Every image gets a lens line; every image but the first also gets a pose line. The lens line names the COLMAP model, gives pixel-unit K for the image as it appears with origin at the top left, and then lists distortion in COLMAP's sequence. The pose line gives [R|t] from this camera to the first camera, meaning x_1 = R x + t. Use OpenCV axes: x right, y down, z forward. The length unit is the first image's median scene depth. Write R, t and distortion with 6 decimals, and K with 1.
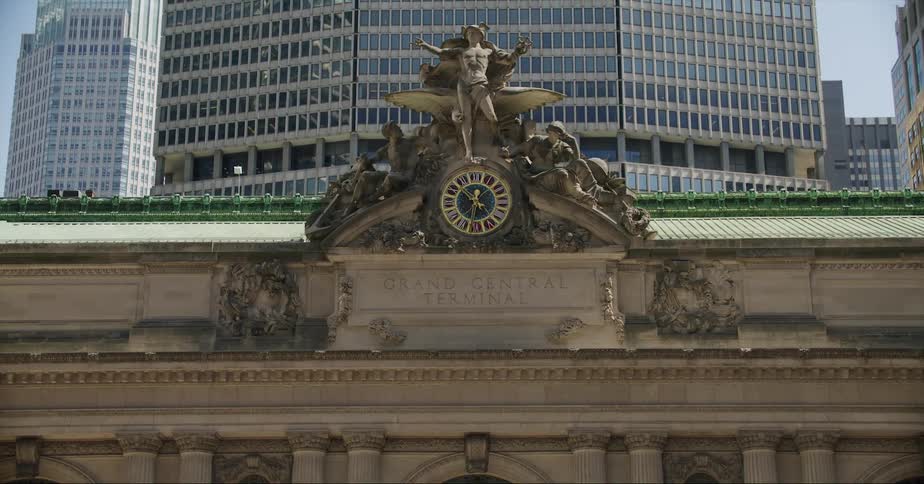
lens RADIAL K [[1663.4, 0, 464.0], [0, 1663.4, 248.2], [0, 0, 1]] dist [0.224818, 0.000000]
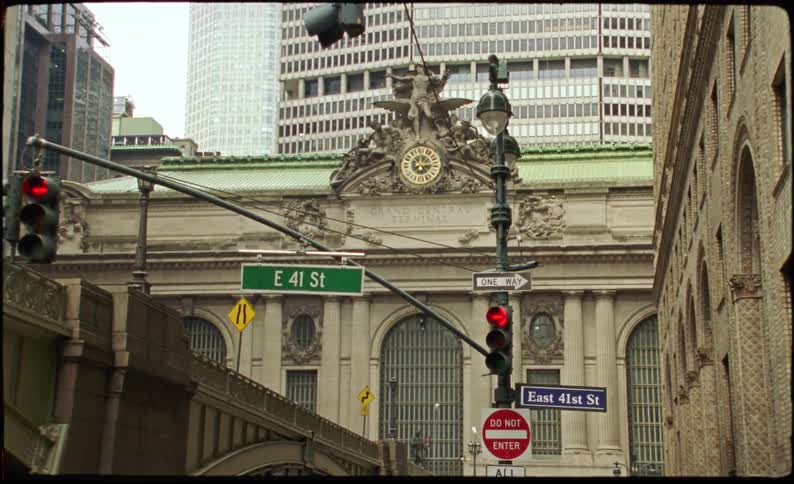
lens RADIAL K [[1347.7, 0, 392.5], [0, 1347.7, 244.7], [0, 0, 1]] dist [0.482414, 0.000000]
pose [[0.992155, -0.013776, -0.124254, 0.145245], [0.027284, 0.993812, 0.107675, -0.092527], [0.122002, -0.110221, 0.986391, -0.426563]]
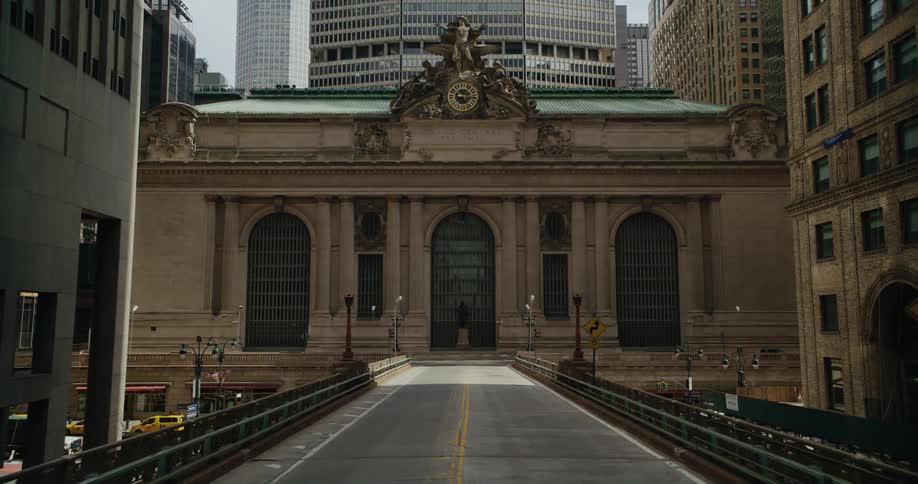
lens RADIAL K [[762.4, 0, 467.2], [0, 762.4, 243.2], [0, 0, 1]] dist [0.090479, 0.024765]
pose [[0.999697, -0.000840, 0.024612, -0.012415], [-0.004368, 0.977515, 0.210822, -0.048941], [-0.024235, -0.210866, 0.977215, -0.085580]]
